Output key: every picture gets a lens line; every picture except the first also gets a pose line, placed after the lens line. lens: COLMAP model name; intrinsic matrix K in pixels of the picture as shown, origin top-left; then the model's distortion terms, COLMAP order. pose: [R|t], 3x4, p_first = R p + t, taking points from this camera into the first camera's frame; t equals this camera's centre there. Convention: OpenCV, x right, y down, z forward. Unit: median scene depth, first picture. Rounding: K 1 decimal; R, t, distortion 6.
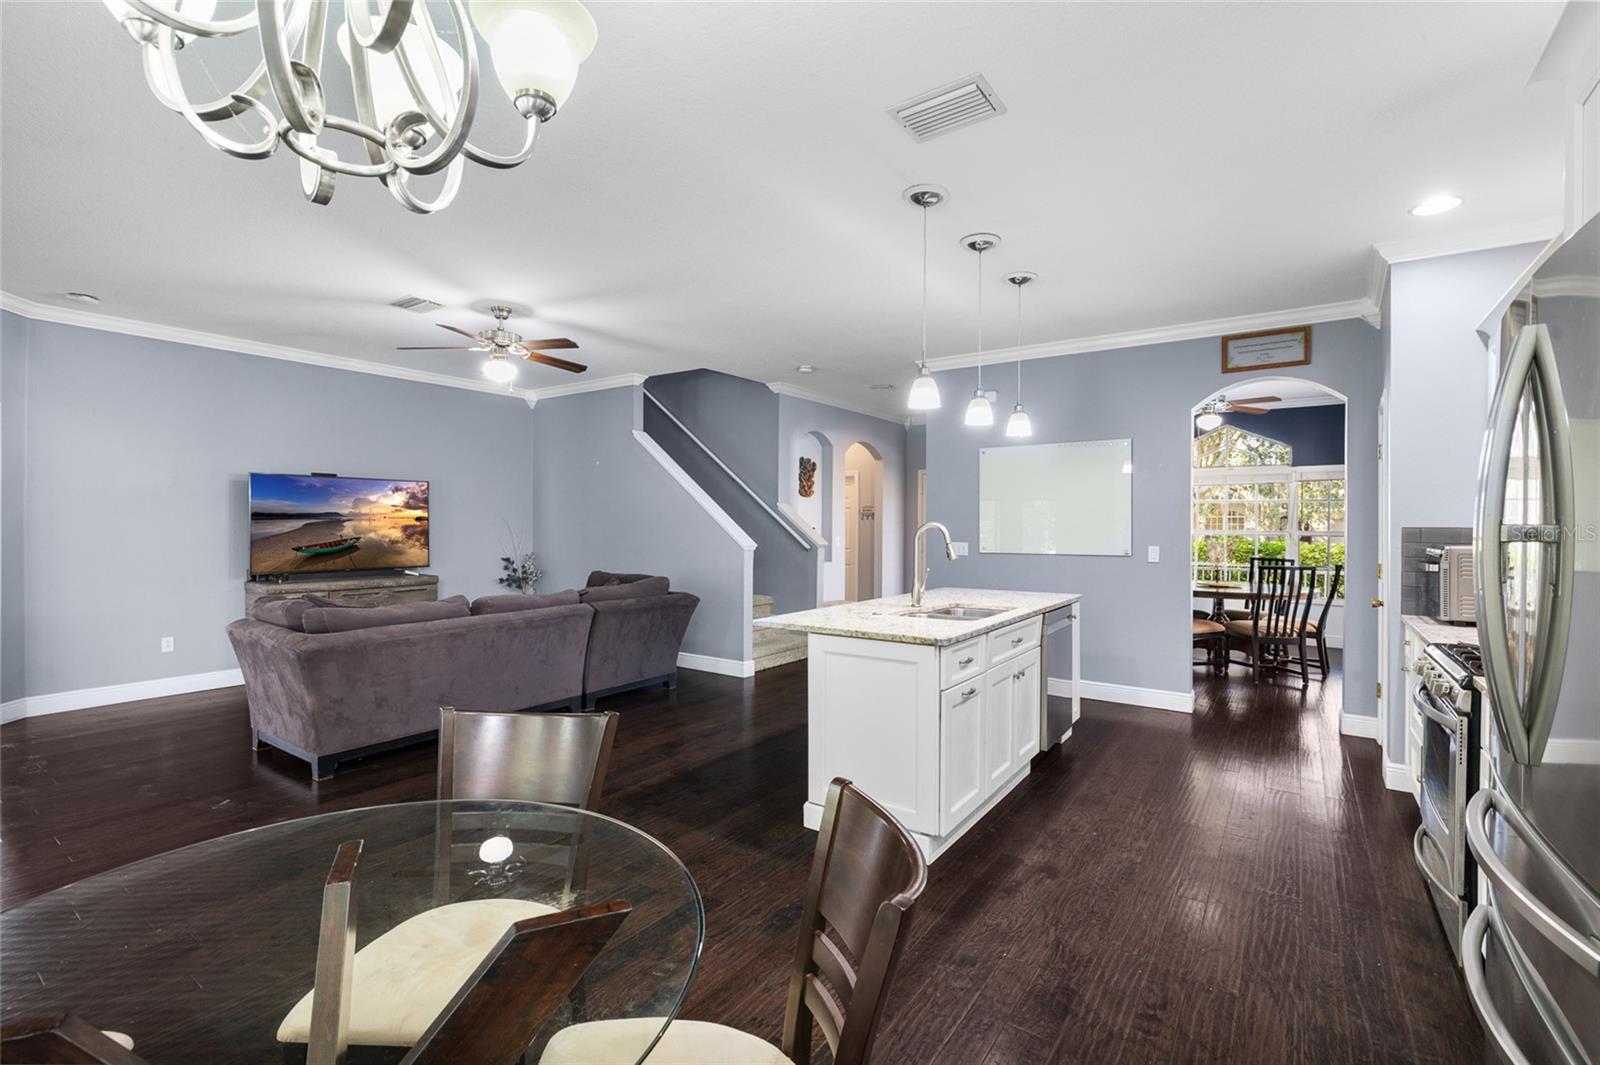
lens RADIAL K [[714.9, 0, 811.5], [0, 714.9, 524.6], [0, 0, 1]] dist [-0.008421, 0.004181]
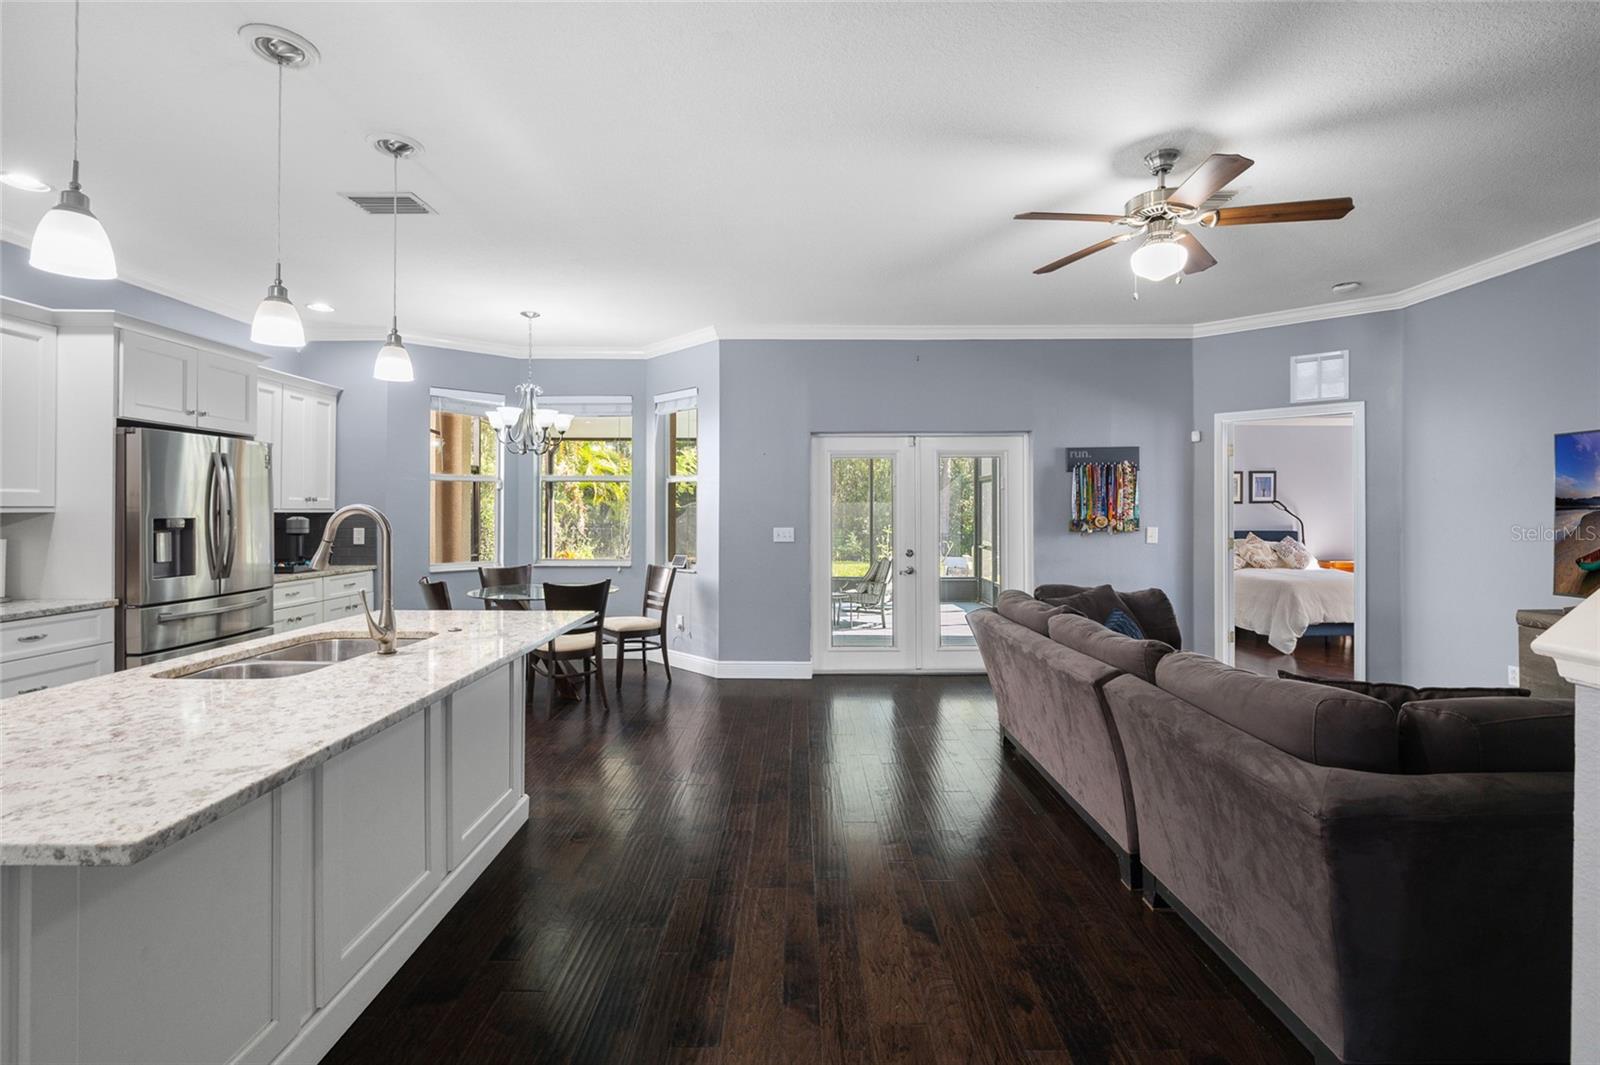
lens RADIAL K [[714.9, 0, 798.8], [0, 714.9, 507.2], [0, 0, 1]] dist [-0.008421, 0.004181]
pose [[-0.819471, -0.009025, -0.573050, 0.128343], [-0.003547, 0.999937, -0.010675, 0.002164], [0.573110, -0.006715, -0.819451, 1.031891]]
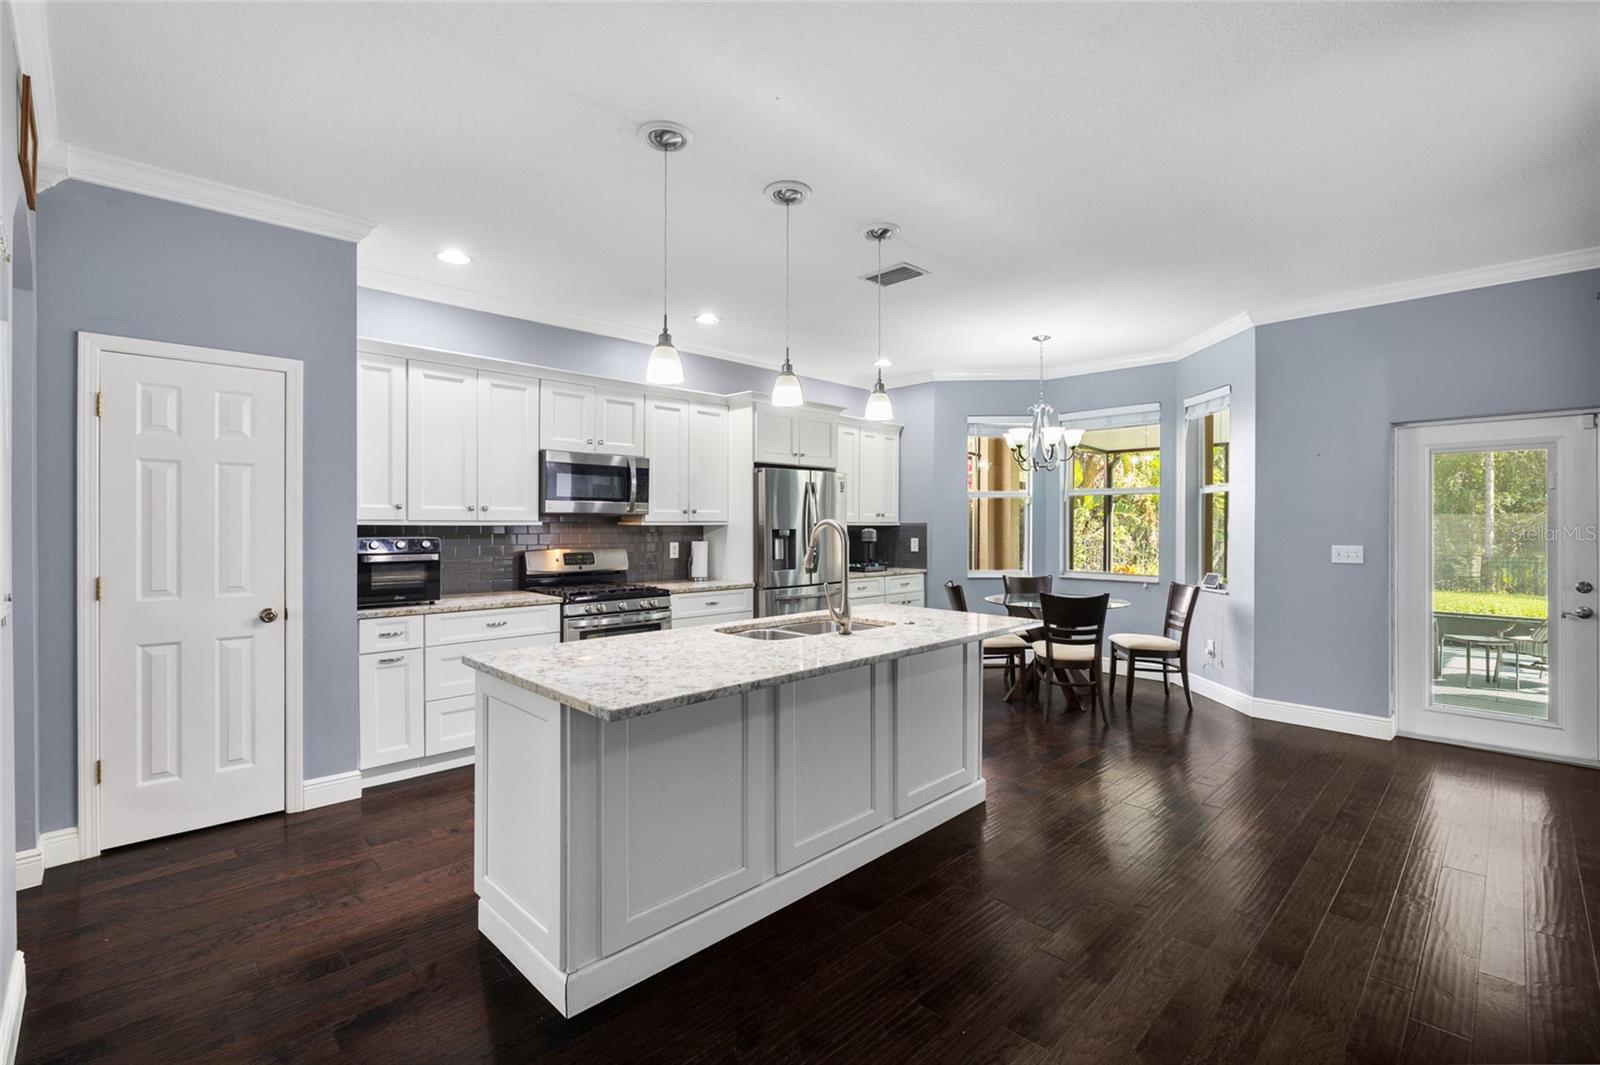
lens RADIAL K [[714.9, 0, 809.5], [0, 714.9, 524.5], [0, 0, 1]] dist [-0.008421, 0.004181]
pose [[-0.985225, -0.006610, 0.171139, 0.036726], [-0.006704, 0.999978, 0.000026, 0.001051], [-0.171135, -0.001122, -0.985247, 1.082575]]
